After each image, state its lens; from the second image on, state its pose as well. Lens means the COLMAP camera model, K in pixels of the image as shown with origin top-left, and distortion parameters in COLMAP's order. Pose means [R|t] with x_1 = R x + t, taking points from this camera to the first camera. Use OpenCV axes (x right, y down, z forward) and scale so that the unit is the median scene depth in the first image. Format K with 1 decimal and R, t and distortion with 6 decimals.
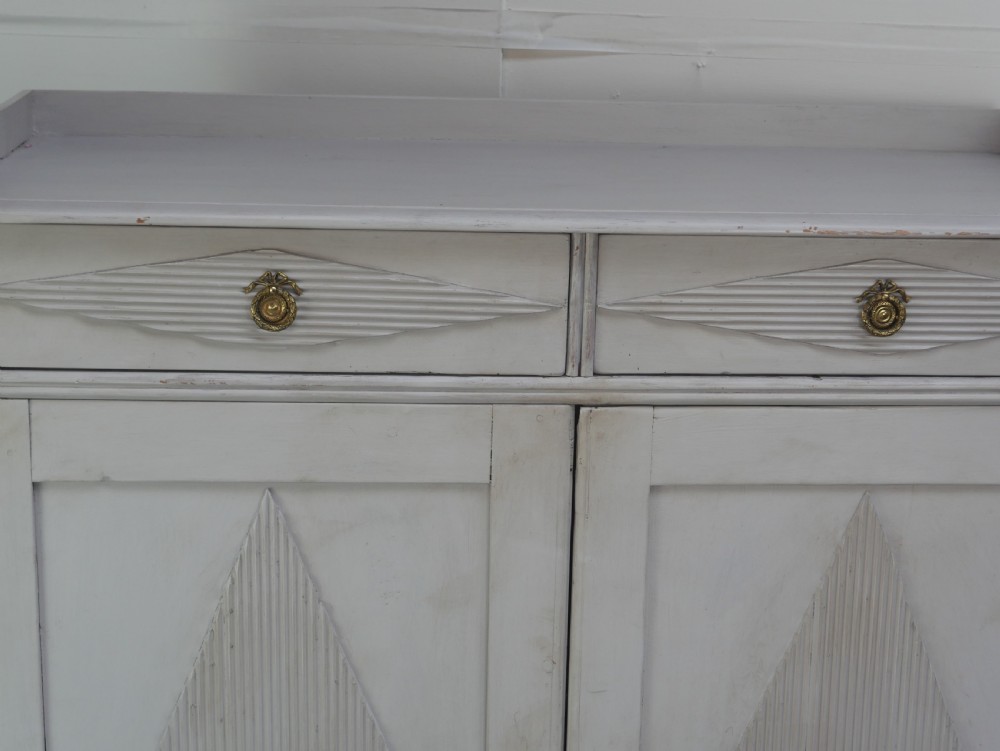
lens RADIAL K [[2087.6, 0, 446.4], [0, 2087.6, 418.3], [0, 0, 1]] dist [0.023818, 0.000000]
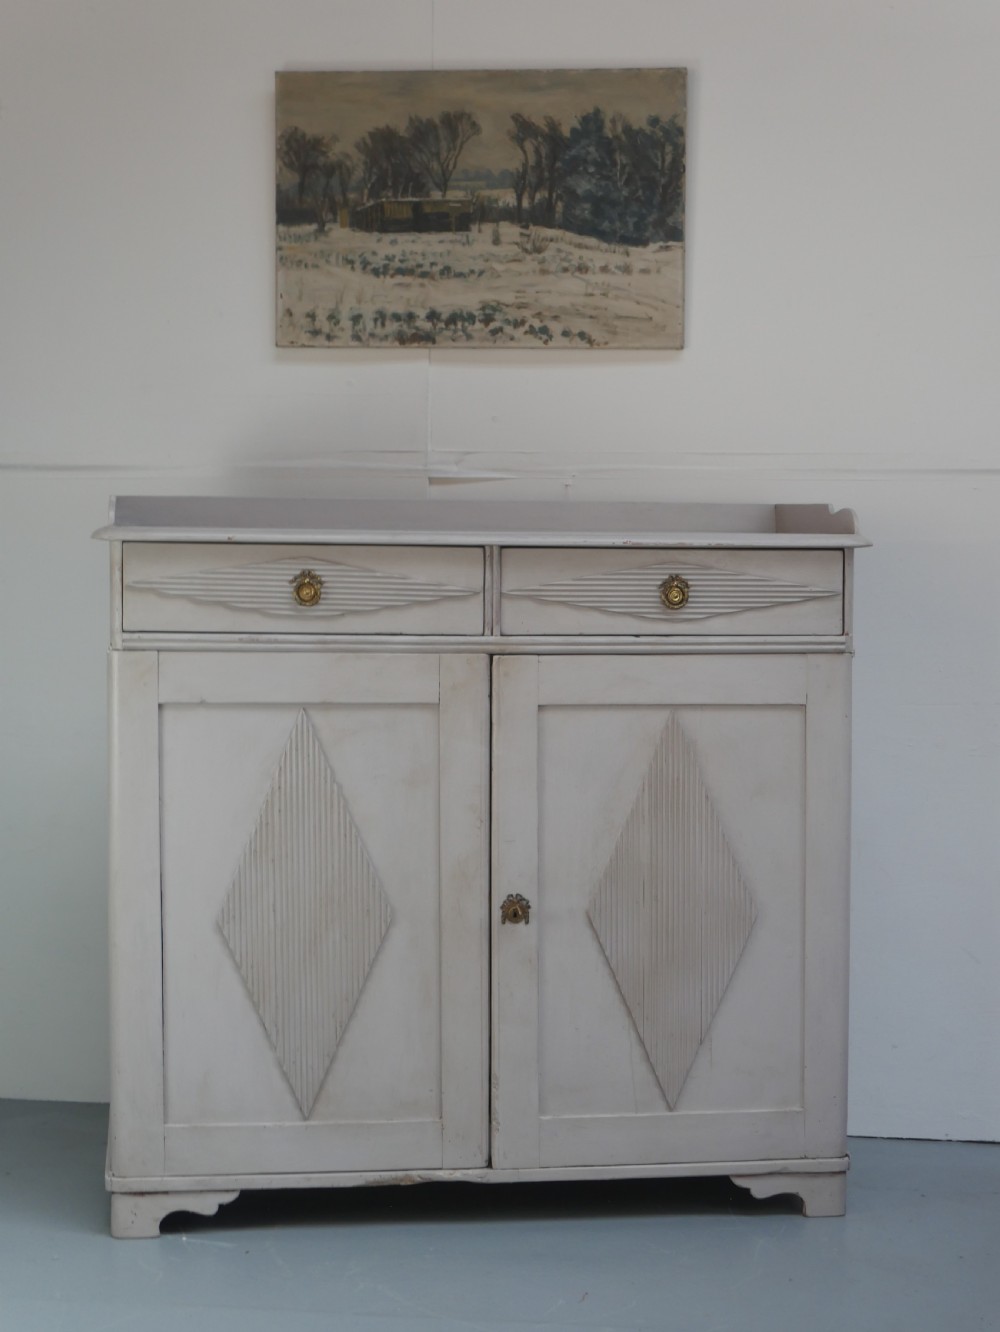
lens RADIAL K [[2780.7, 0, 435.7], [0, 2780.7, 611.7], [0, 0, 1]] dist [0.023818, 0.000000]
pose [[0.998414, -0.018685, 0.053110, -0.095656], [0.029094, 0.978839, -0.202553, 0.401222], [-0.048201, 0.203777, 0.977830, -1.130497]]
